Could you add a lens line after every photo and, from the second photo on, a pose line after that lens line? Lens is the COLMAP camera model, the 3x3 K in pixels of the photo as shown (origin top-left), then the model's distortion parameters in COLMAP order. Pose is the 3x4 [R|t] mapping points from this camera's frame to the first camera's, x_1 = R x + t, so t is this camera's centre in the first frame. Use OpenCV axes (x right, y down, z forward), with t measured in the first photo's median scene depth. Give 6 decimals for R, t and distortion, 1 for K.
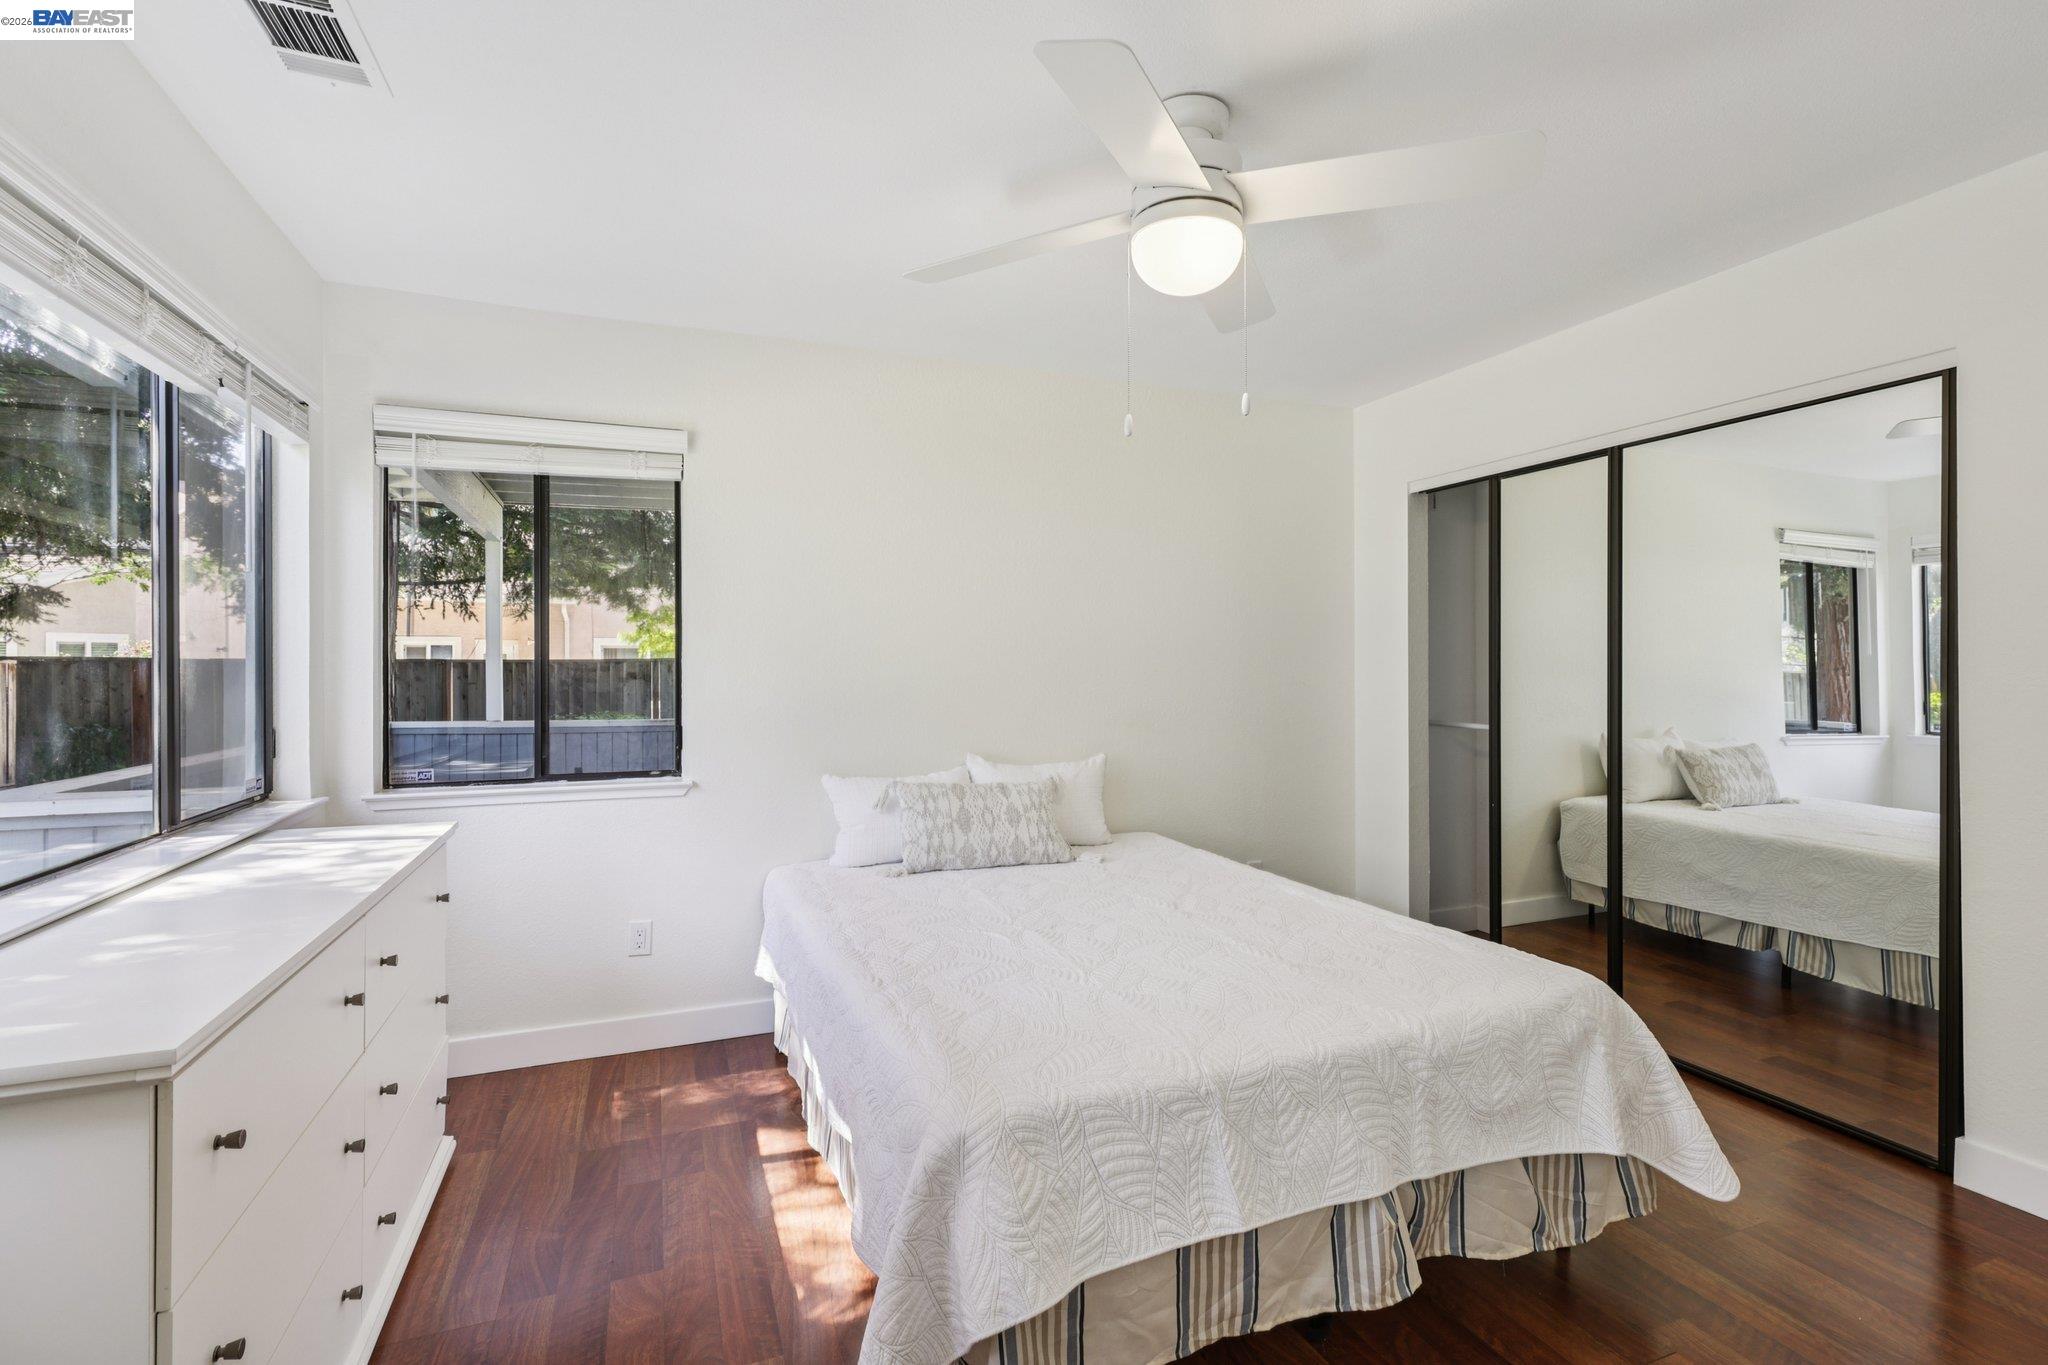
lens RADIAL K [[949.6, 0, 1033.1], [0, 949.6, 673.7], [0, 0, 1]] dist [-0.000411, -0.000187]
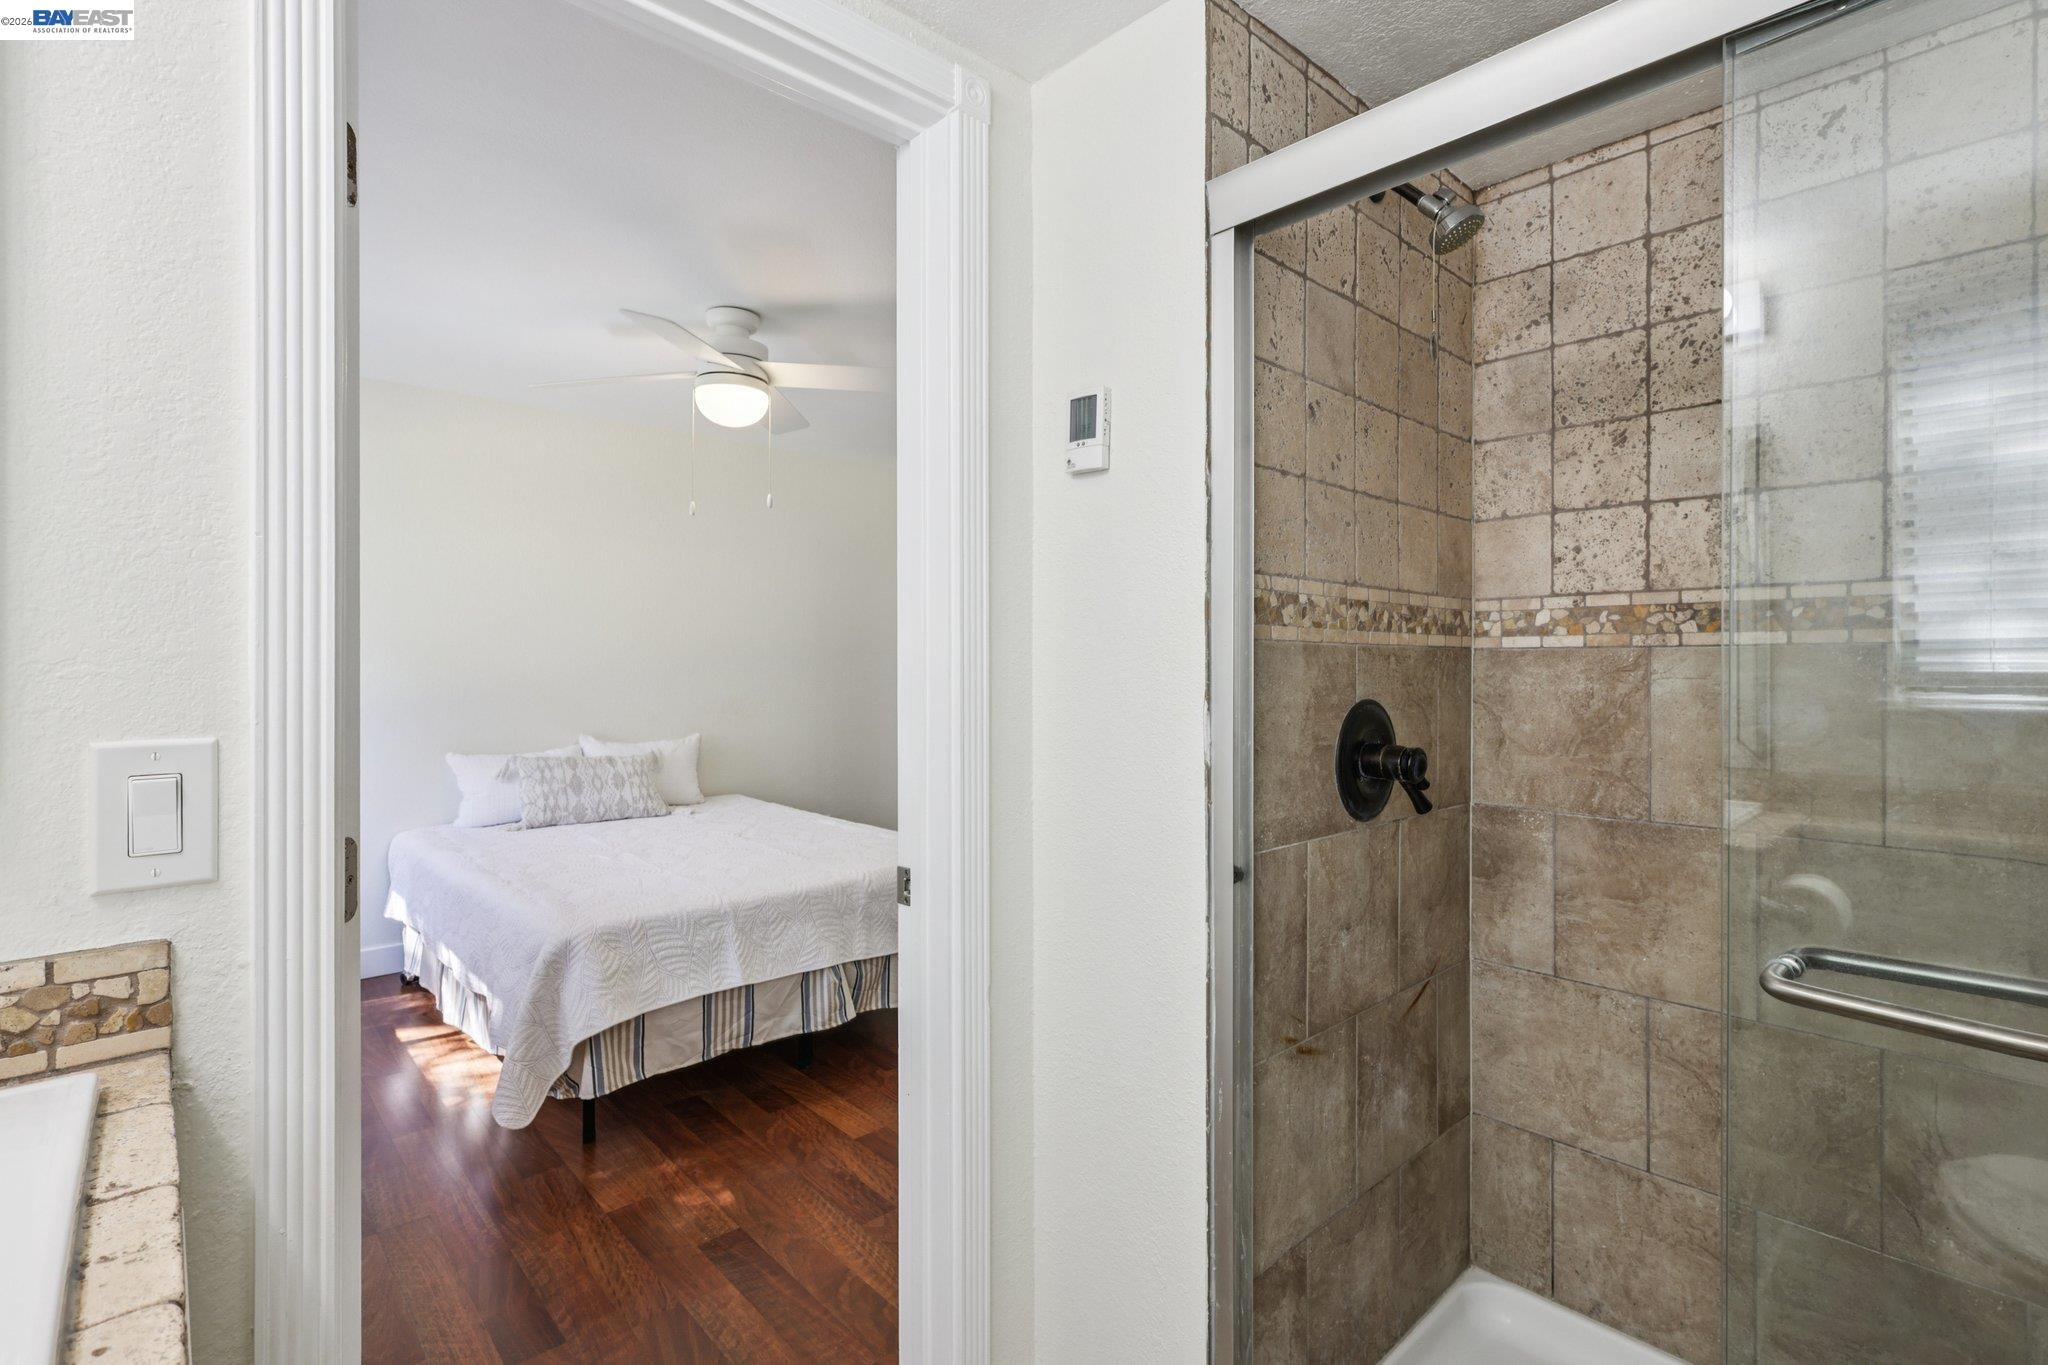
lens RADIAL K [[945.2, 0, 1023.5], [0, 945.2, 676.0], [0, 0, 1]] dist [-0.001826, 0.000102]
pose [[0.935556, 0.005926, 0.353129, 0.065329], [-0.007472, 0.999968, 0.003016, 0.000274], [-0.353100, -0.005461, 0.935570, -0.647232]]
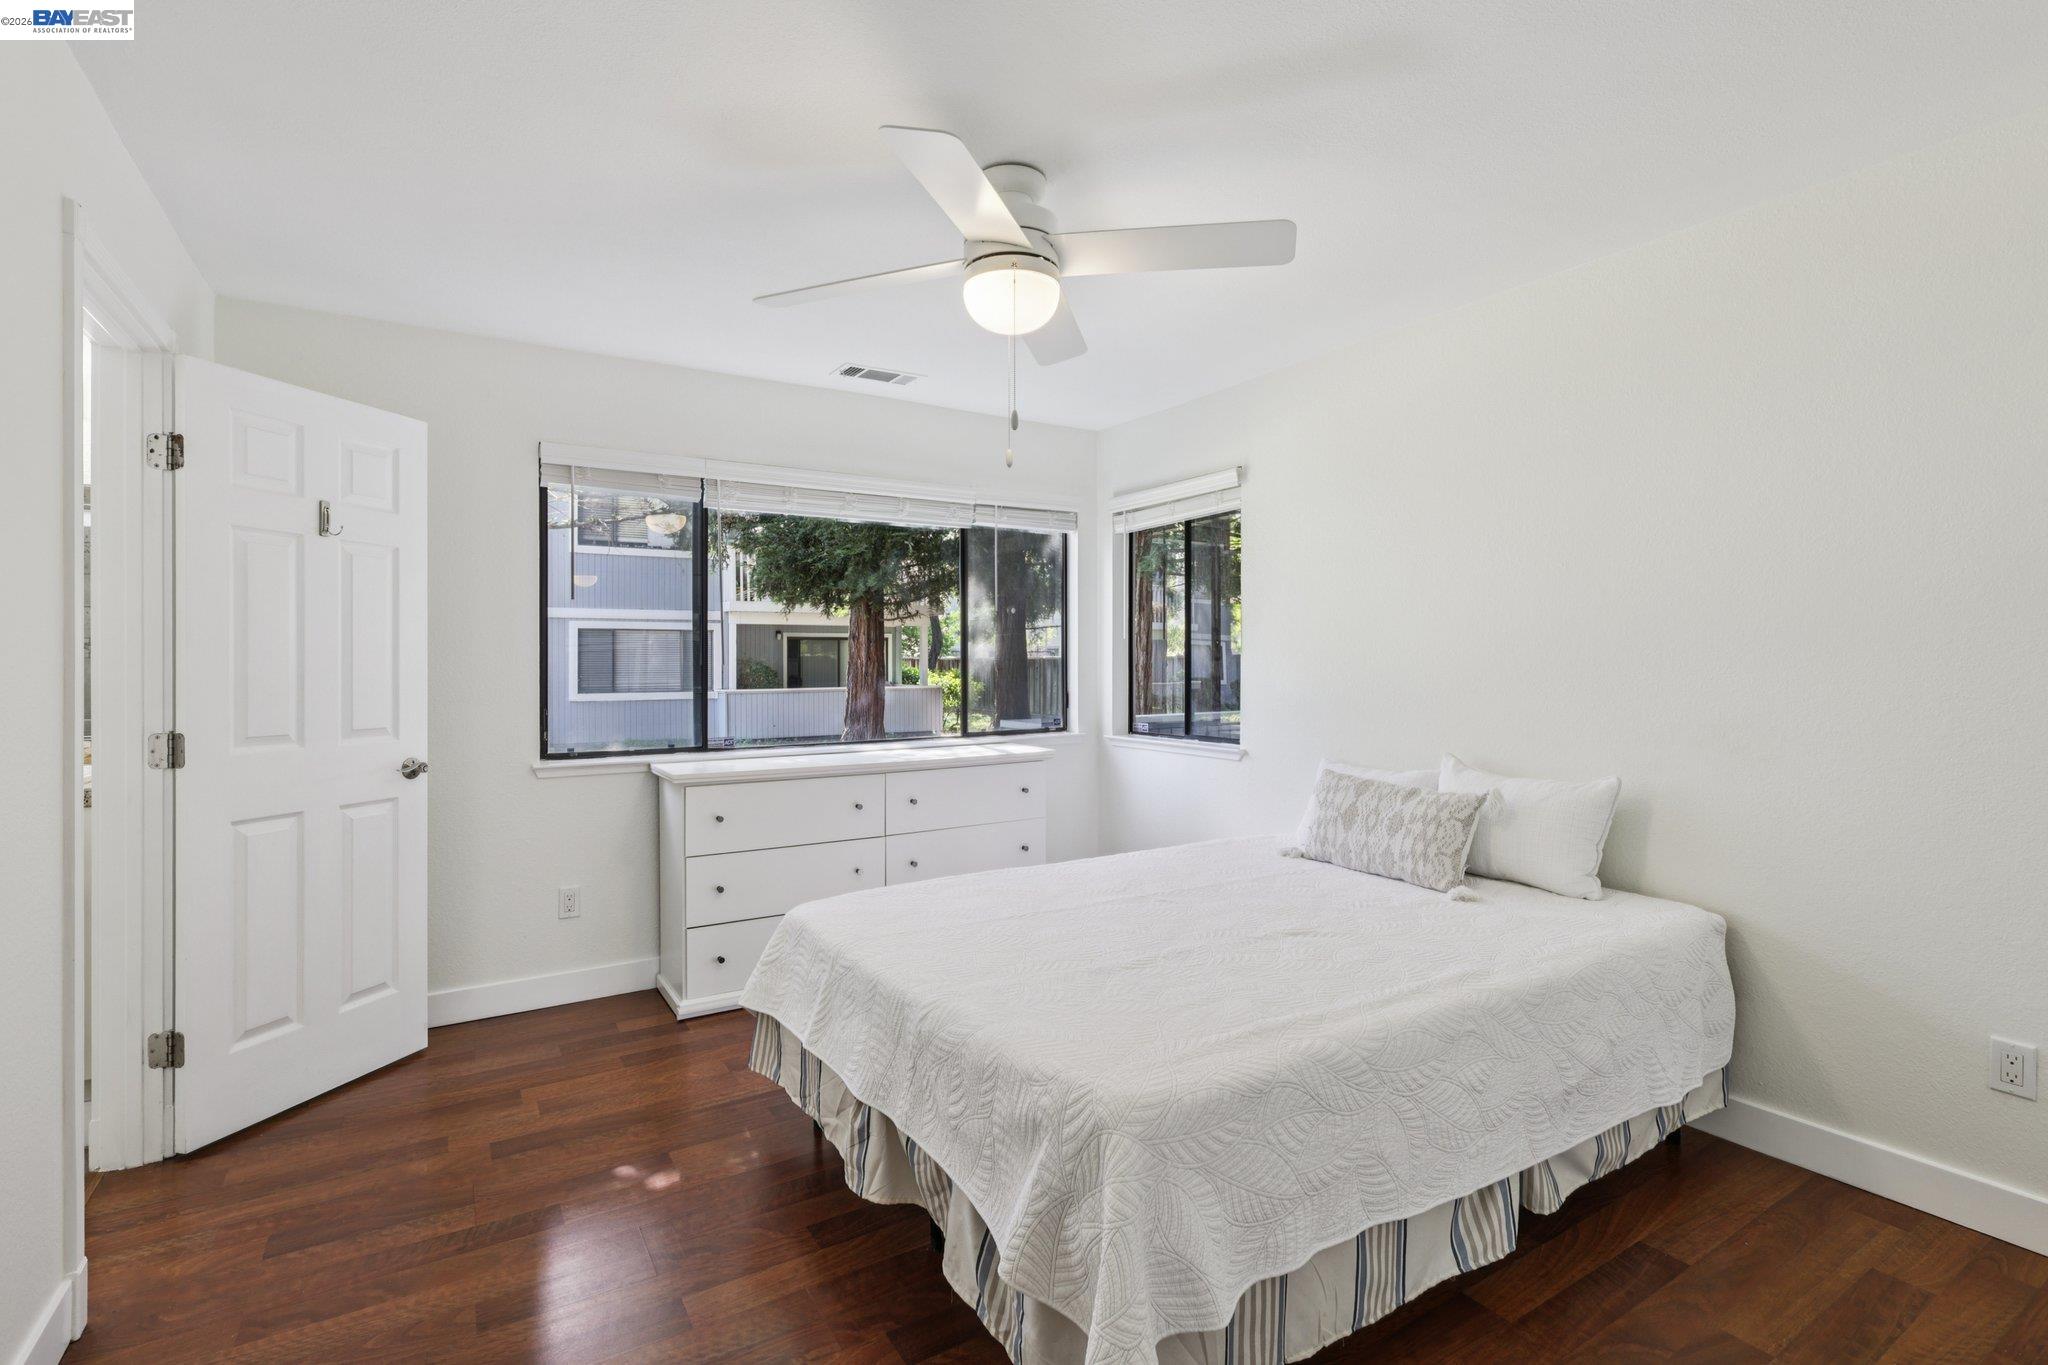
lens RADIAL K [[949.6, 0, 1033.1], [0, 949.6, 673.7], [0, 0, 1]] dist [-0.000411, -0.000187]
pose [[0.177762, 0.012721, -0.983991, 1.333436], [-0.006976, 0.999908, 0.011666, 0.003427], [0.984049, 0.004791, 0.177834, 0.859888]]
